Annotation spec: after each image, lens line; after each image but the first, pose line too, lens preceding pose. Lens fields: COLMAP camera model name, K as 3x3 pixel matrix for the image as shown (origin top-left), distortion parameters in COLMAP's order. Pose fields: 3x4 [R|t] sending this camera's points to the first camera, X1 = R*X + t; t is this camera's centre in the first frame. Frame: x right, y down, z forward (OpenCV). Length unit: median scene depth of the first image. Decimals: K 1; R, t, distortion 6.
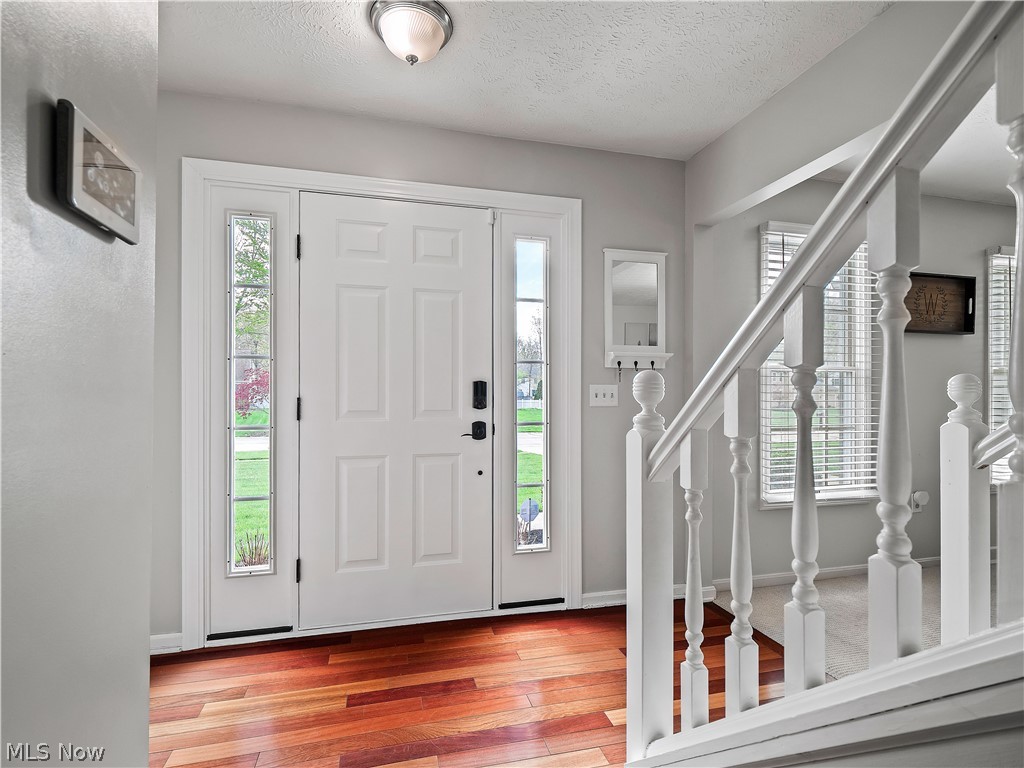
lens RADIAL K [[498.1, 0, 512.0], [0, 498.1, 384.0], [0, 0, 1]] dist [0.000571, 0.000070]
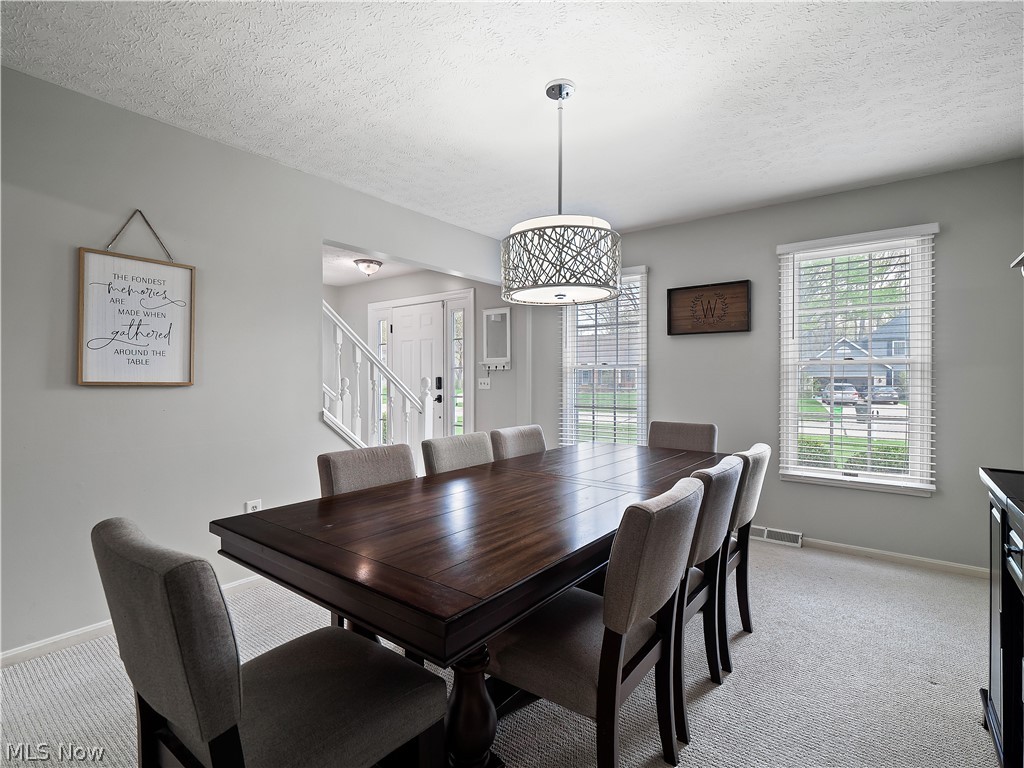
lens RADIAL K [[498.1, 0, 512.0], [0, 498.1, 384.0], [0, 0, 1]] dist [0.000571, 0.000070]
pose [[0.612049, 0.007307, -0.790786, 1.854276], [0.022604, 0.999387, 0.026729, -0.027435], [0.790497, -0.034234, 0.611508, -0.143738]]
